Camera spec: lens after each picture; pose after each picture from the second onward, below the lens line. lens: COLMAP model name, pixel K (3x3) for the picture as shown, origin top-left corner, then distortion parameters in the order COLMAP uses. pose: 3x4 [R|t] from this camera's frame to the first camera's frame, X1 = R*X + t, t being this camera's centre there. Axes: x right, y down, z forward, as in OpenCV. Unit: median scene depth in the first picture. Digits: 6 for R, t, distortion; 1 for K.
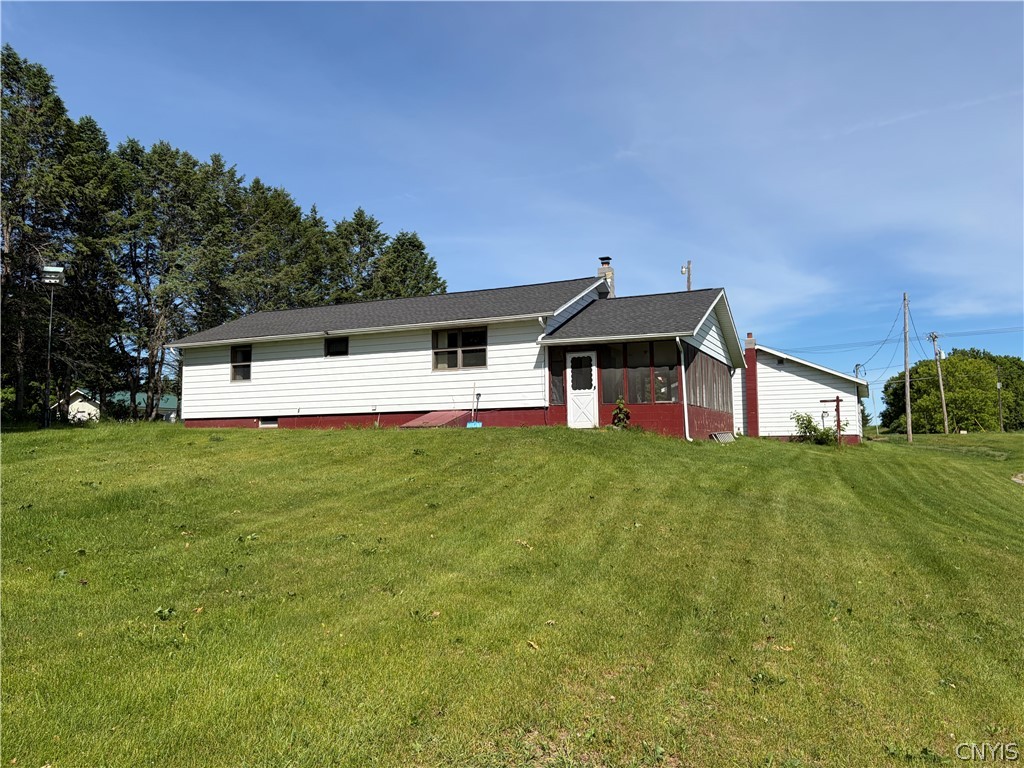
lens RADIAL K [[773.8, 0, 512.4], [0, 773.8, 382.4], [0, 0, 1]] dist [0.013670, 0.004141]
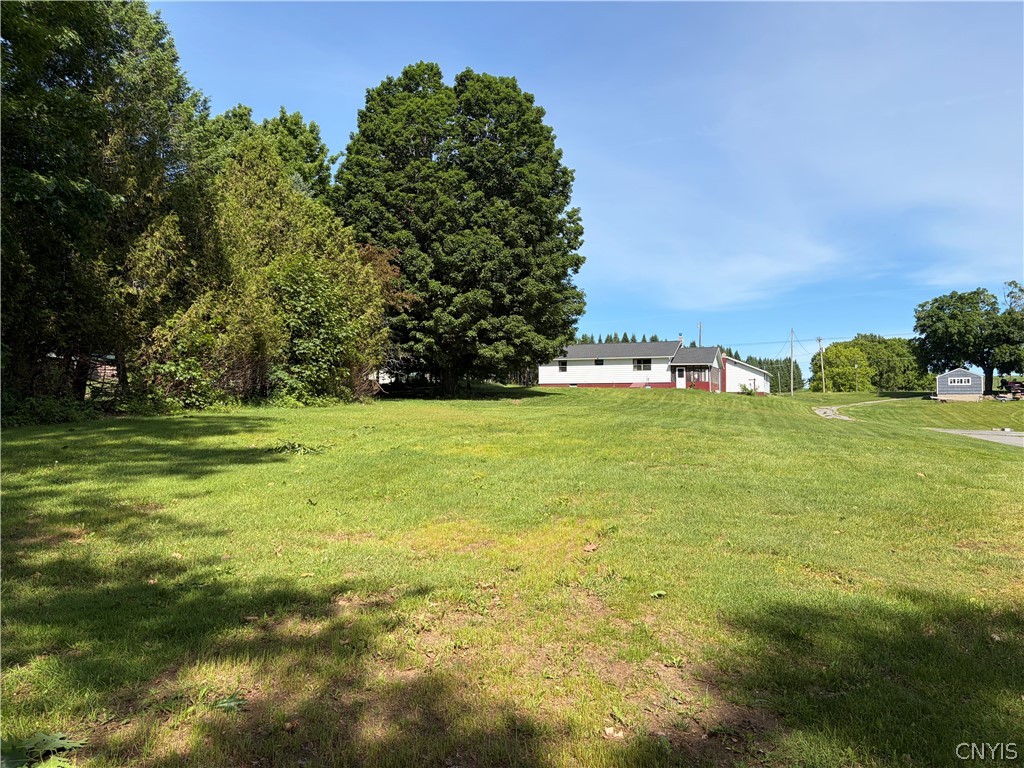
lens RADIAL K [[773.8, 0, 504.4], [0, 773.8, 383.6], [0, 0, 1]] dist [0.013670, 0.004141]
pose [[0.998873, 0.008290, 0.046731, -0.823894], [-0.010679, 0.998636, 0.051114, -0.127392], [-0.046244, -0.051556, 0.997599, -2.347211]]
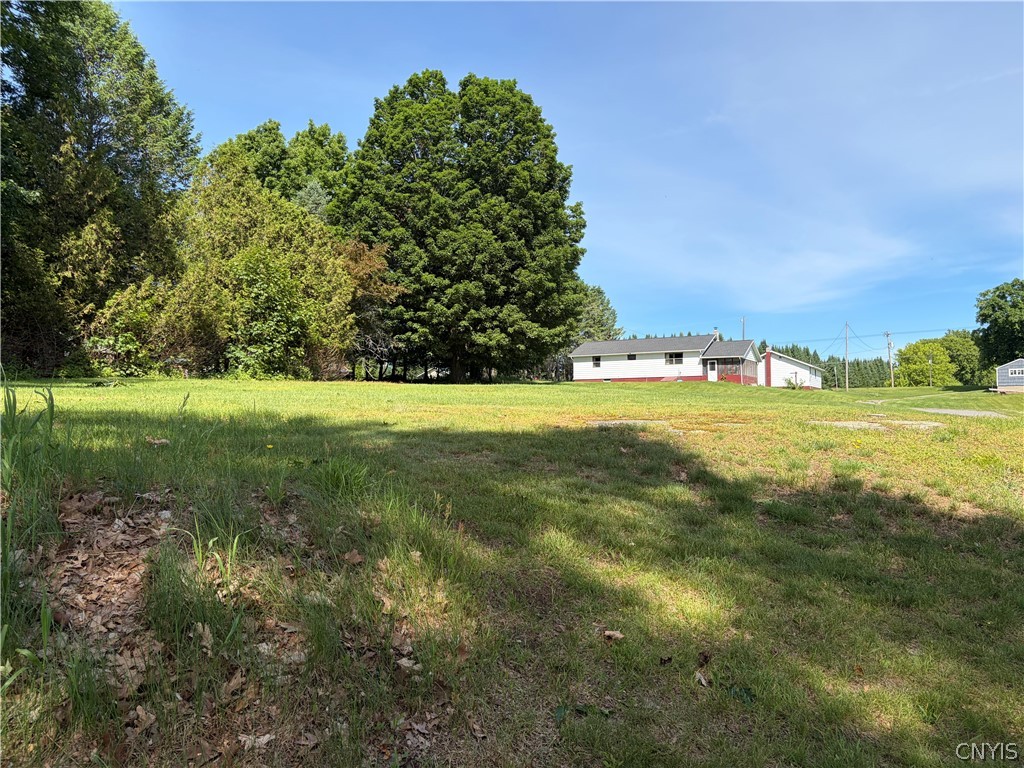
lens RADIAL K [[773.8, 0, 508.8], [0, 773.8, 380.9], [0, 0, 1]] dist [0.013670, 0.004141]
pose [[0.997001, -0.000448, -0.077390, -0.526224], [0.003365, 0.999288, 0.037572, -0.075055], [0.077318, -0.037720, 0.996293, -2.436840]]
